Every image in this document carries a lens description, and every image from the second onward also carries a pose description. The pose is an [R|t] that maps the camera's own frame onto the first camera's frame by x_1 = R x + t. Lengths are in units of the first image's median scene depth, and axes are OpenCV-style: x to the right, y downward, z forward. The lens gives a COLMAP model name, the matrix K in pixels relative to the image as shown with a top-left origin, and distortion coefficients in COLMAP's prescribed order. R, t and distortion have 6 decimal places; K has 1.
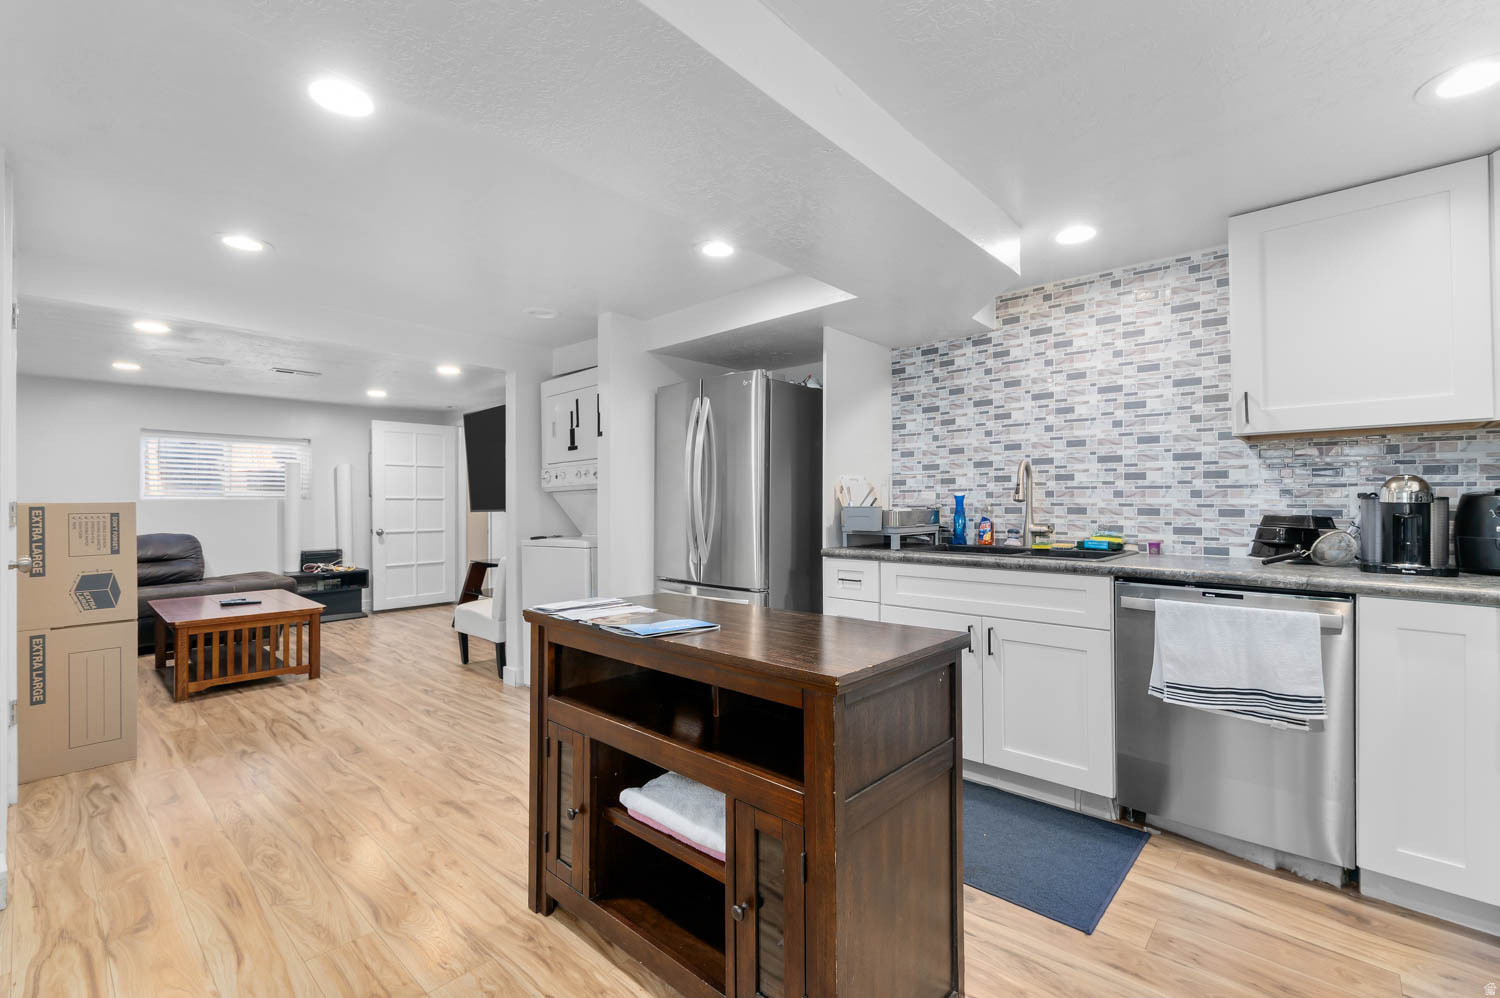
lens RADIAL K [[650.7, 0, 749.6], [0, 650.7, 496.4], [0, 0, 1]] dist [0.000404, -0.000143]
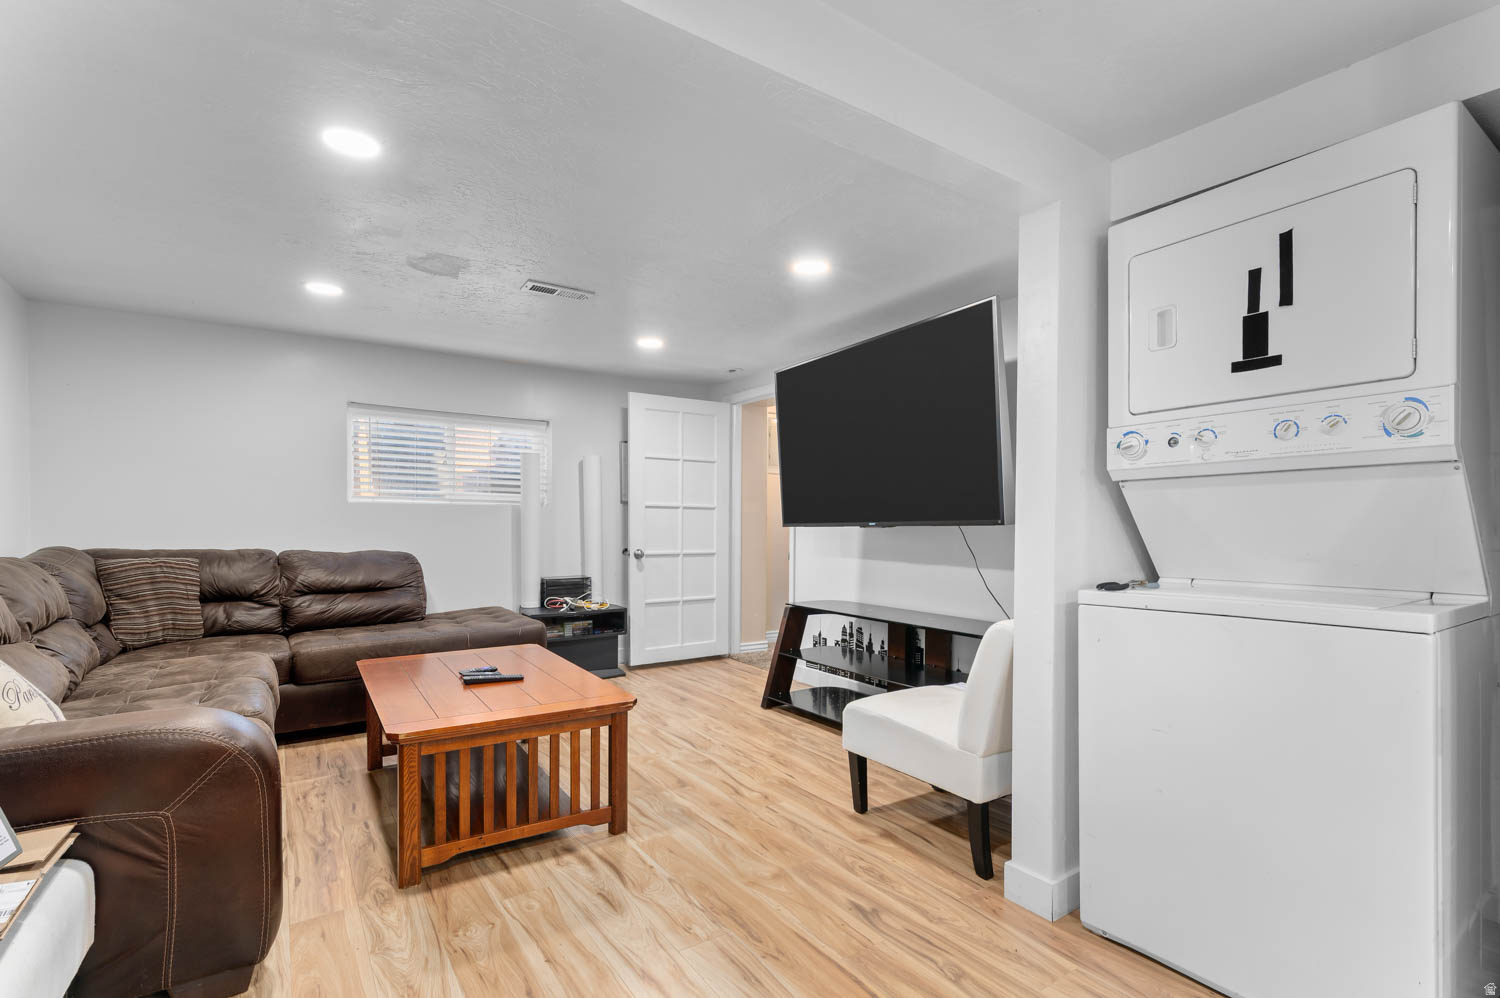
lens RADIAL K [[704.8, 0, 751.4], [0, 704.8, 533.4], [0, 0, 1]] dist [0.001549, 0.000009]
pose [[0.970660, 0.014906, -0.239995, -0.388744], [-0.008517, 0.999582, 0.027635, 0.016056], [0.240307, -0.024780, 0.970381, 0.428754]]
